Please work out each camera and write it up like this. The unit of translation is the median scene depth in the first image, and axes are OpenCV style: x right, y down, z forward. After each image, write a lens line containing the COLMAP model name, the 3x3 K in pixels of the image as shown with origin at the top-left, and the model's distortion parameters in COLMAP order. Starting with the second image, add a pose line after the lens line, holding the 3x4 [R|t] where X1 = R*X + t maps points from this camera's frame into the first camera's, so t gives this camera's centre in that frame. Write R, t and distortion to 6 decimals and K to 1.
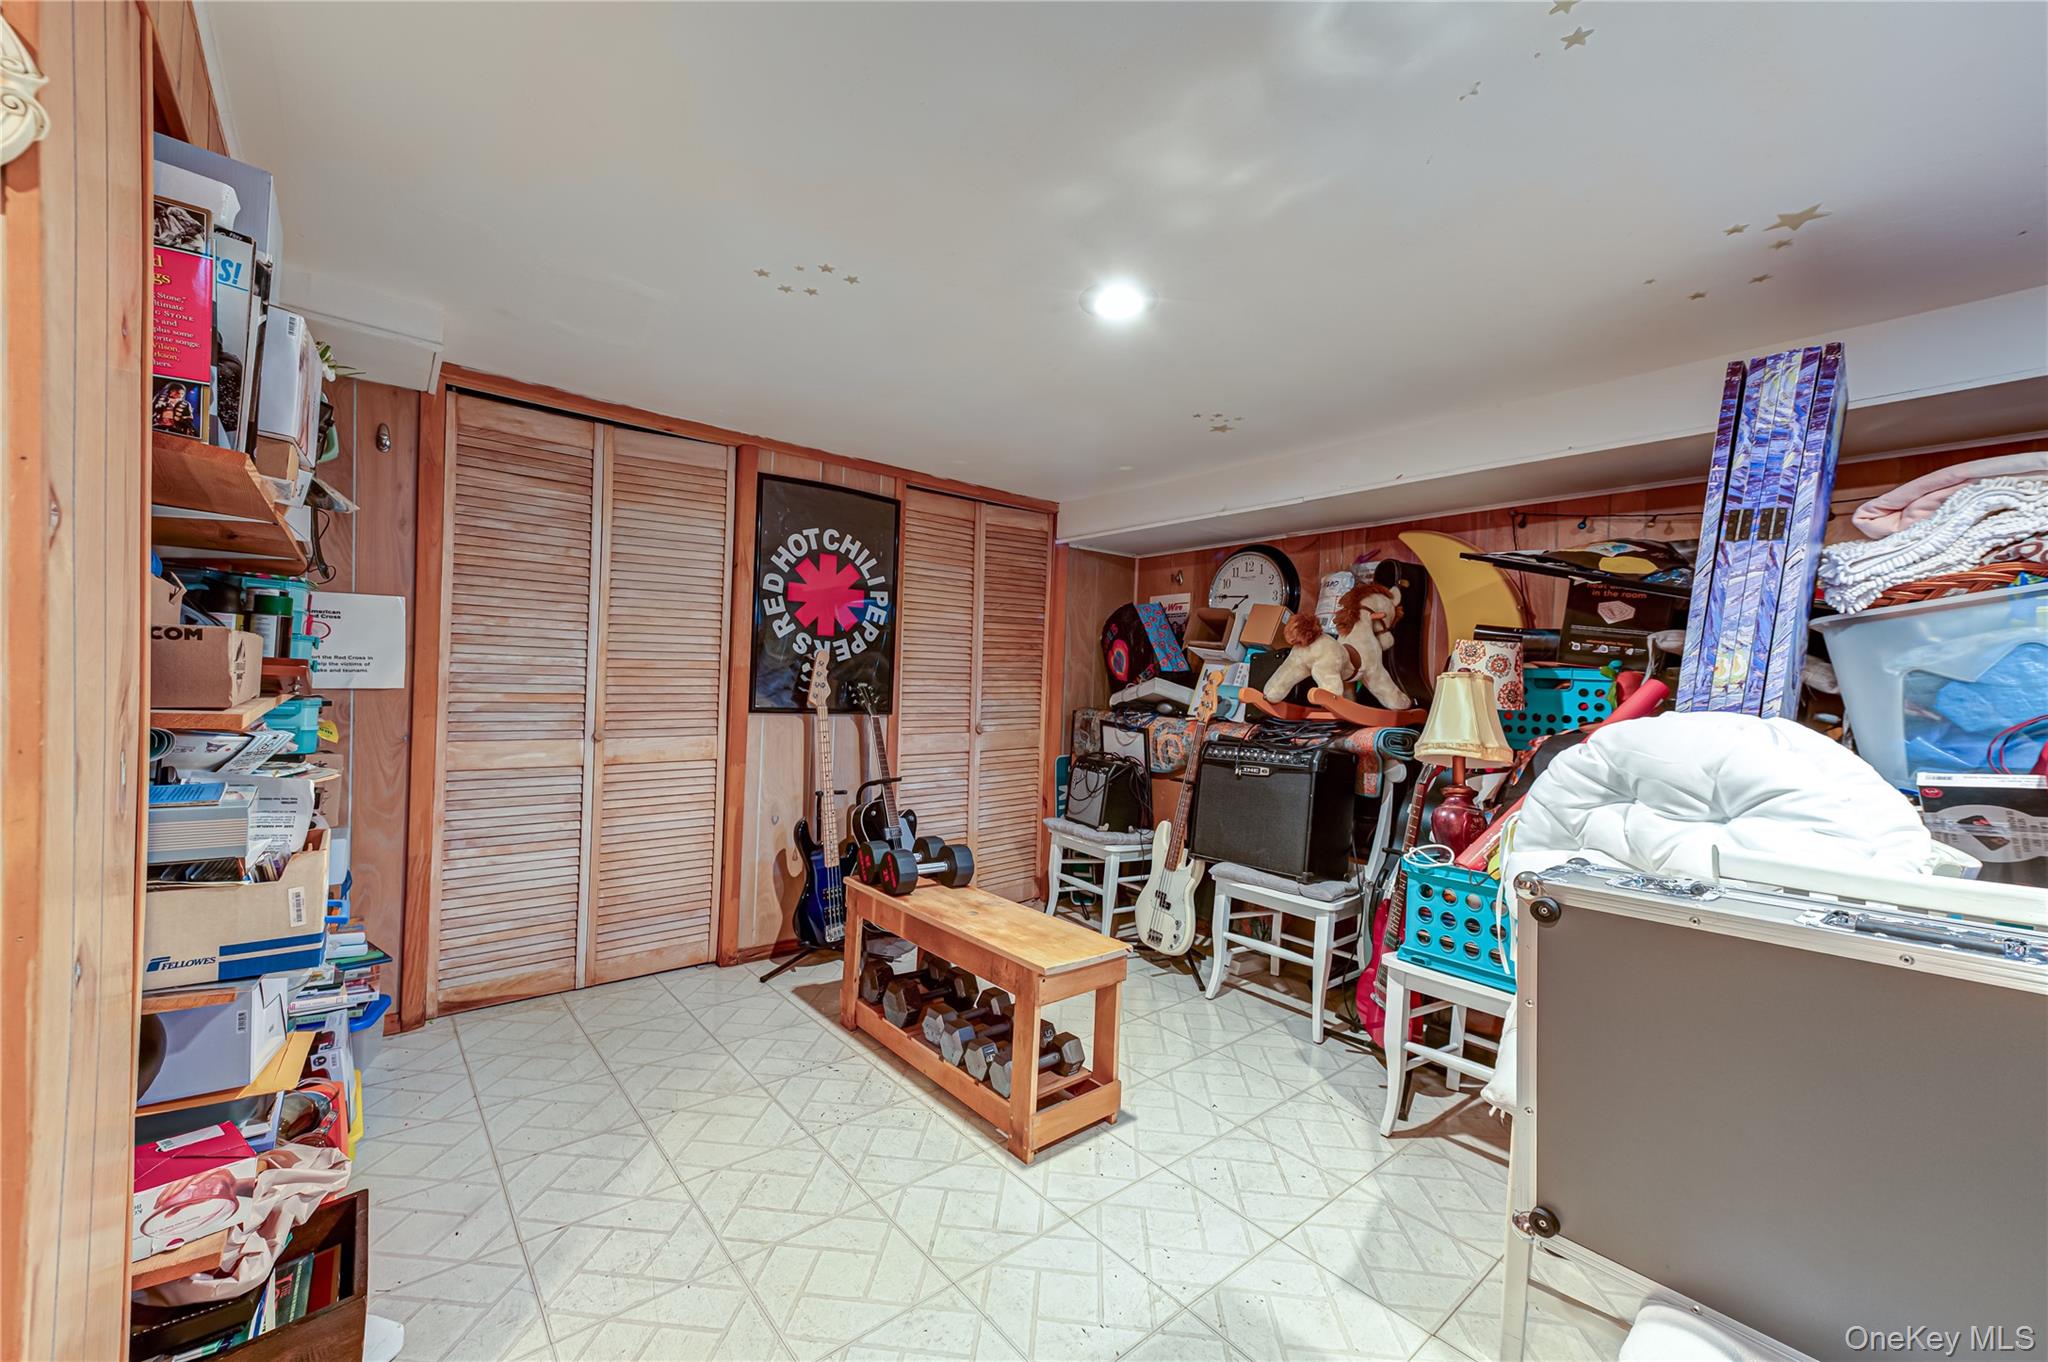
lens RADIAL K [[795.2, 0, 1019.8], [0, 795.2, 692.0], [0, 0, 1]] dist [0.015969, -0.000808]
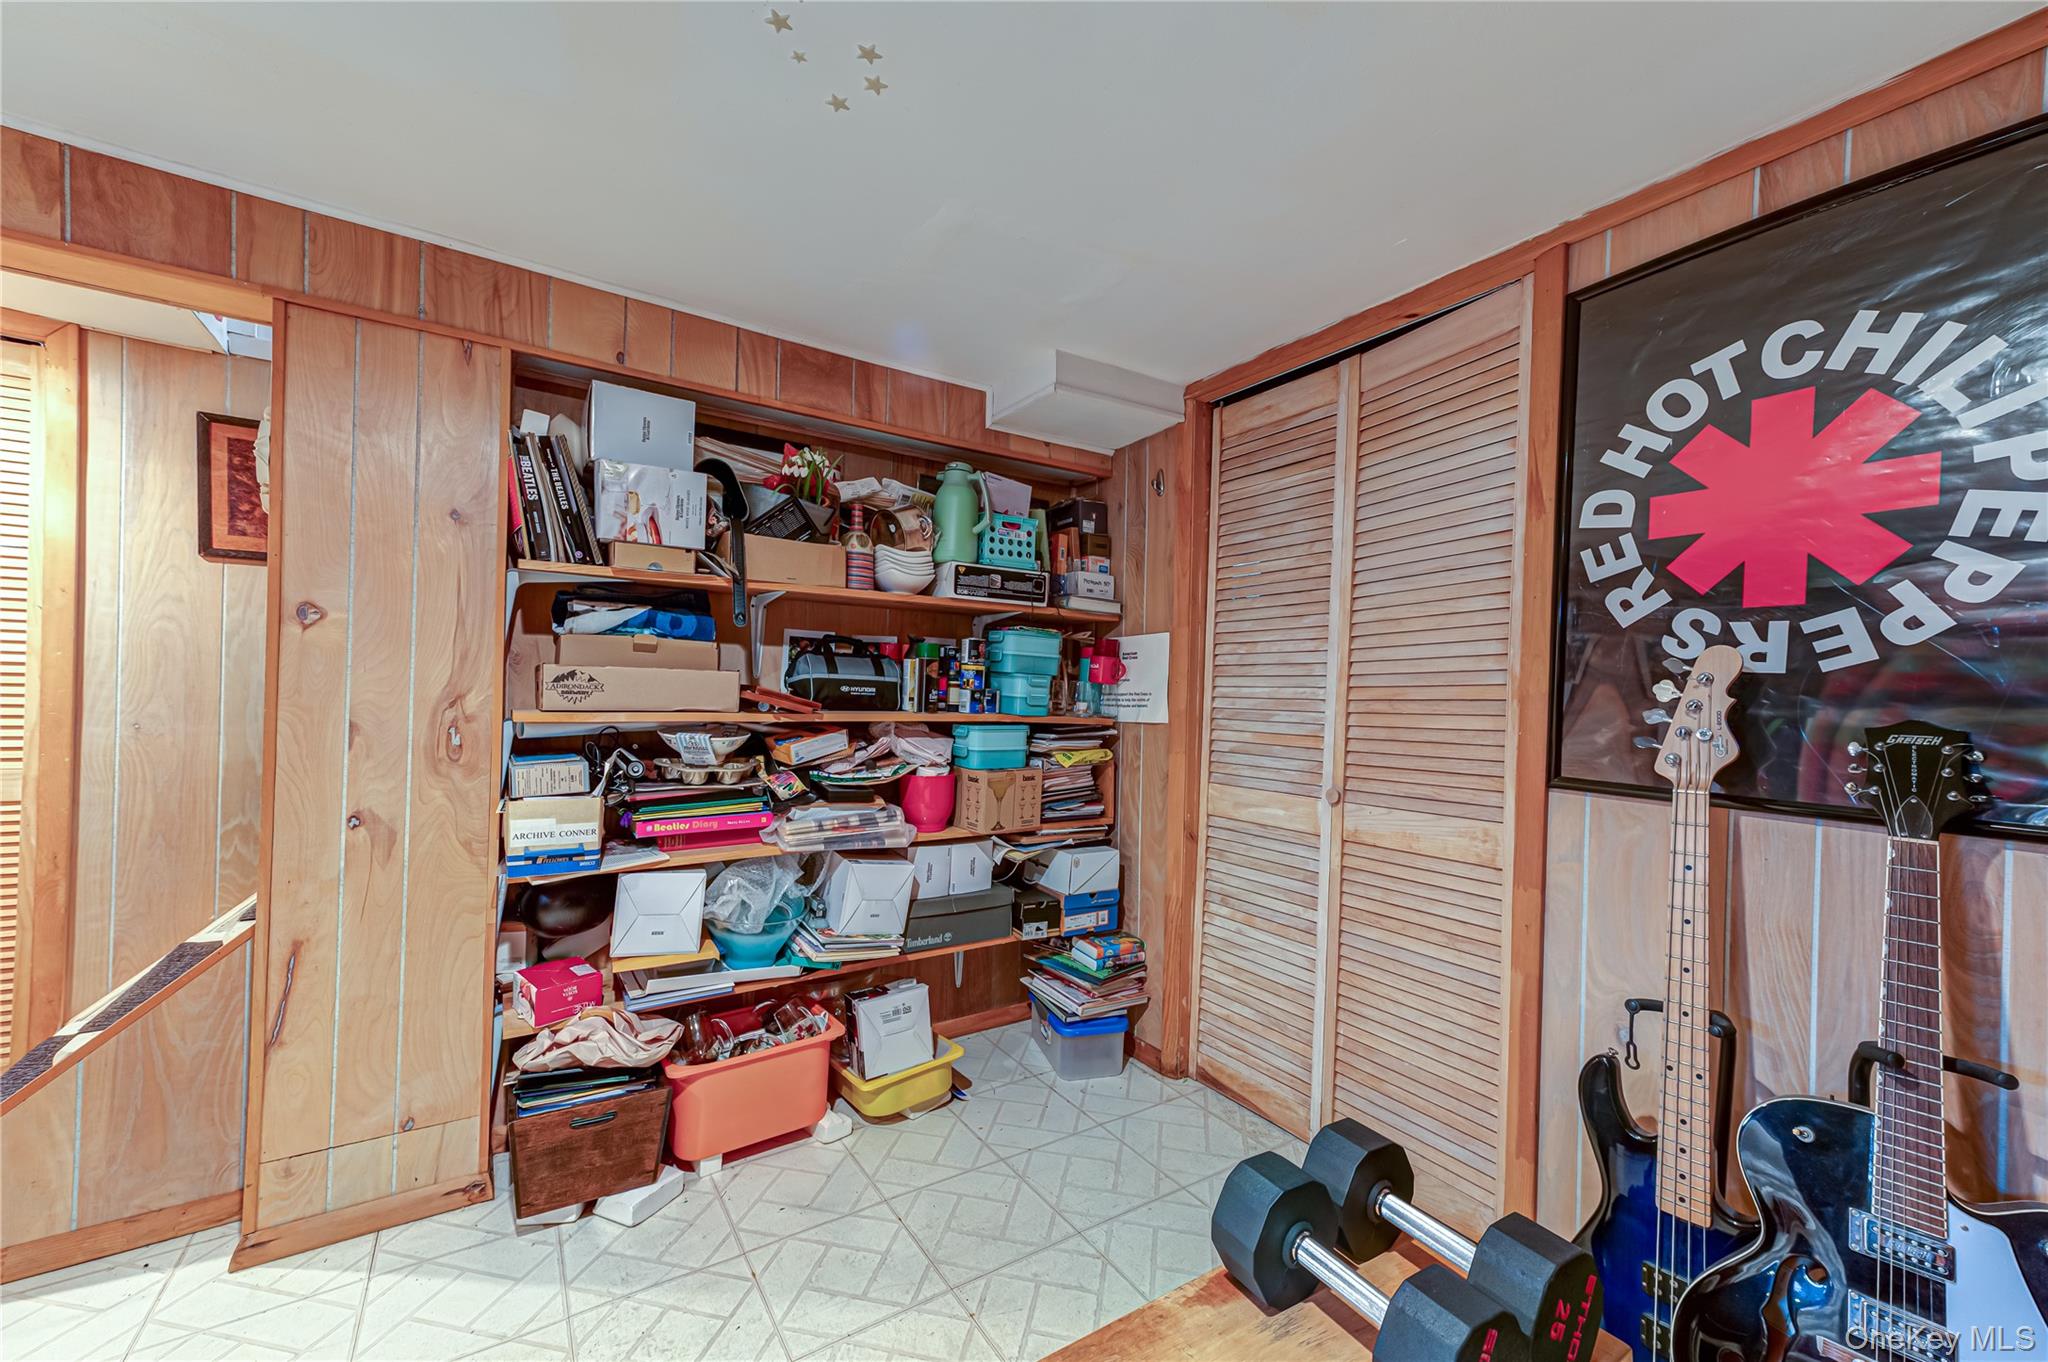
lens RADIAL K [[795.2, 0, 1019.8], [0, 795.2, 692.0], [0, 0, 1]] dist [0.015969, -0.000808]
pose [[-0.115500, -0.038667, -0.992555, 0.185205], [-0.043272, 0.998489, -0.033863, -0.001589], [0.992364, 0.039039, -0.116999, 0.716293]]
